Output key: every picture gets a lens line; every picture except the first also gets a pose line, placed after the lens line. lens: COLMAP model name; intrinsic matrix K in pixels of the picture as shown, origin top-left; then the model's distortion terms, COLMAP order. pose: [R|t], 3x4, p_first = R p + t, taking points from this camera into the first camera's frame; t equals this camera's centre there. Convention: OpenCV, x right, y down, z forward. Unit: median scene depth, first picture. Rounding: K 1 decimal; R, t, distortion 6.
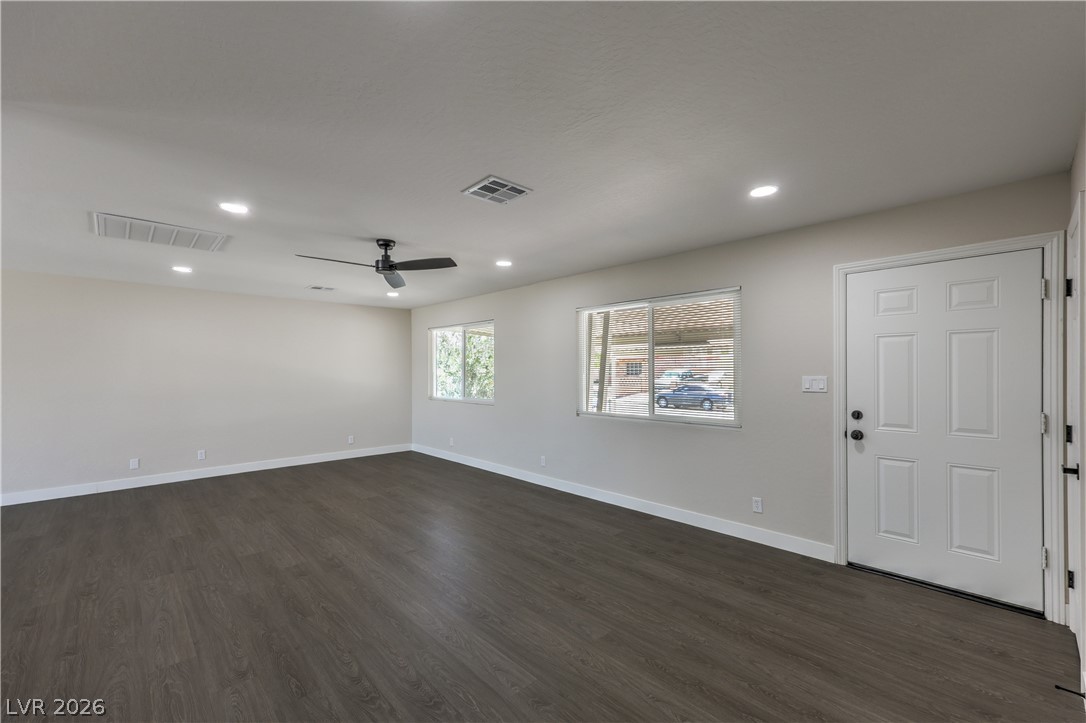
lens RADIAL K [[445.7, 0, 548.4], [0, 445.7, 369.0], [0, 0, 1]] dist [0.009332, -0.000984]
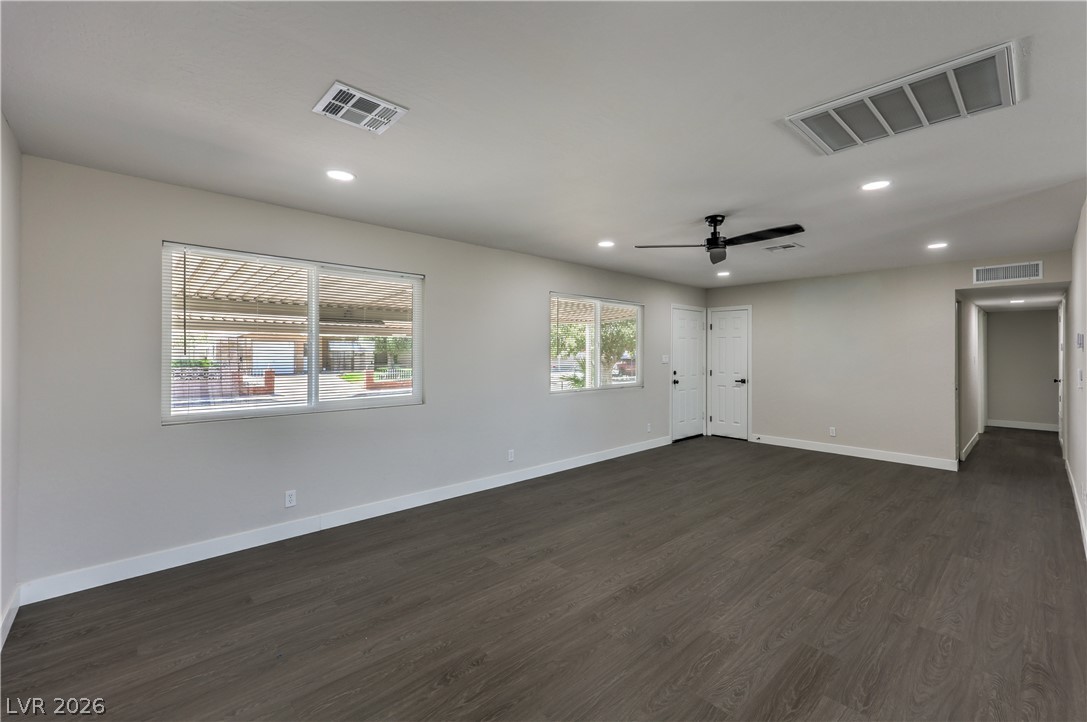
lens RADIAL K [[454.2, 0, 558.8], [0, 454.2, 347.7], [0, 0, 1]] dist [0.008232, -0.000219]
pose [[0.007767, 0.014438, 0.999866, -1.501821], [-0.004892, 0.999884, -0.014400, 0.013631], [-0.999958, -0.004779, 0.007837, 1.495203]]
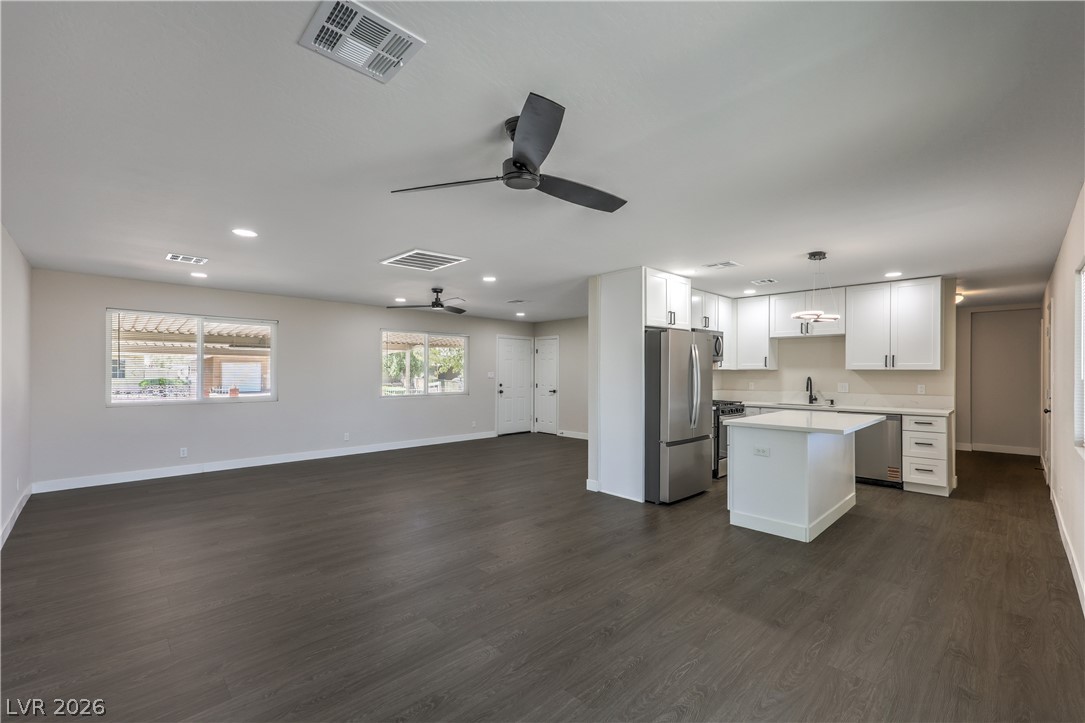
lens RADIAL K [[453.4, 0, 547.2], [0, 453.4, 377.2], [0, 0, 1]] dist [0.008232, -0.000219]
pose [[0.006746, -0.006159, 0.999958, -2.285114], [-0.002715, 0.999977, 0.006178, 0.028061], [-0.999974, -0.002756, 0.006729, 0.638413]]
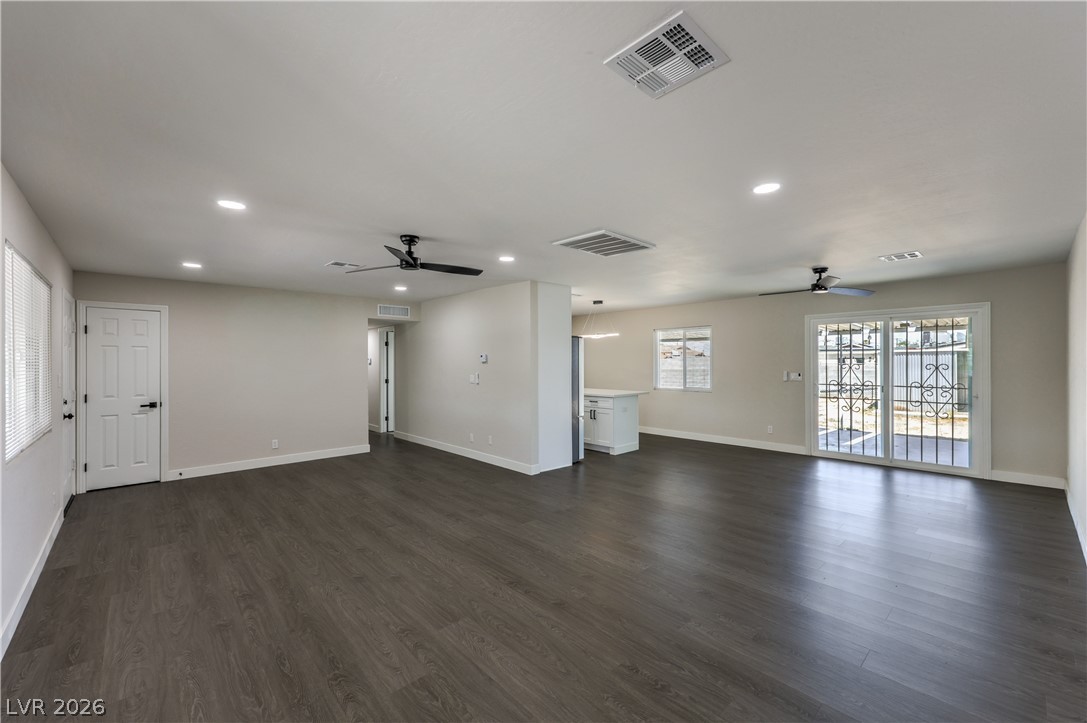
lens RADIAL K [[446.1, 0, 551.1], [0, 446.1, 356.6], [0, 0, 1]] dist [0.009332, -0.000984]
pose [[-0.999673, 0.012337, 0.022408, -0.782576], [0.012030, 0.999833, -0.013784, 0.003027], [-0.022574, -0.013510, -0.999654, 2.242337]]
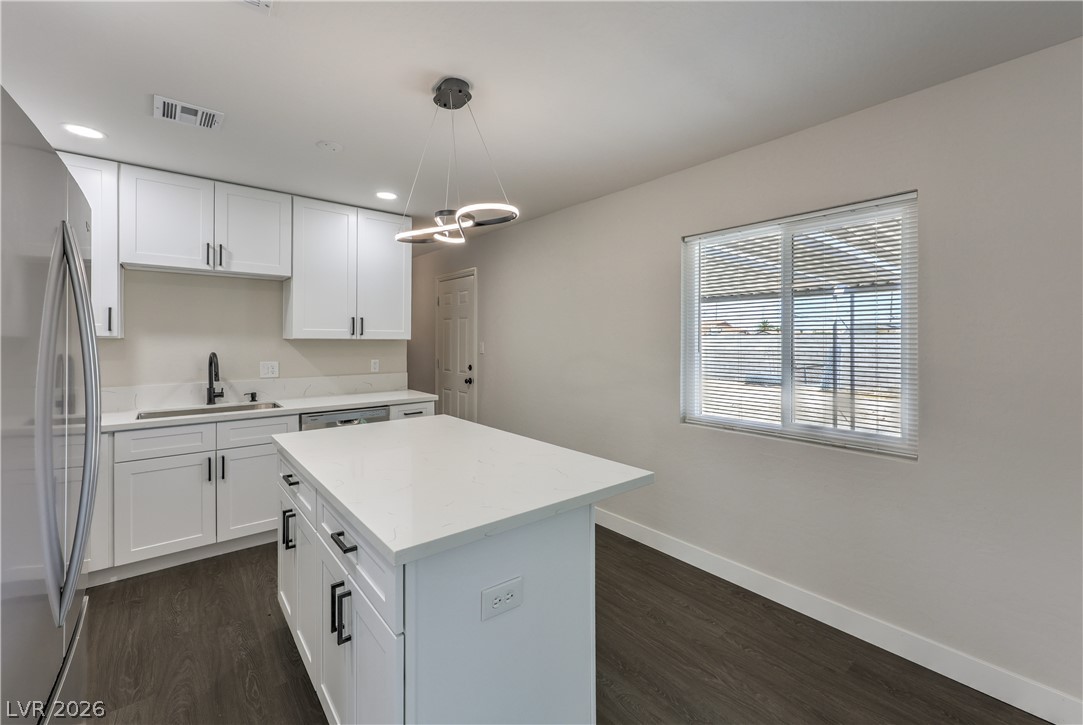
lens RADIAL K [[452.5, 0, 548.2], [0, 452.5, 338.6], [0, 0, 1]] dist [0.008232, -0.000219]
pose [[-0.996831, 0.000994, 0.079536, -1.121185], [0.000815, 0.999997, -0.002280, 0.008230], [-0.079539, -0.002208, -0.996829, 0.455789]]
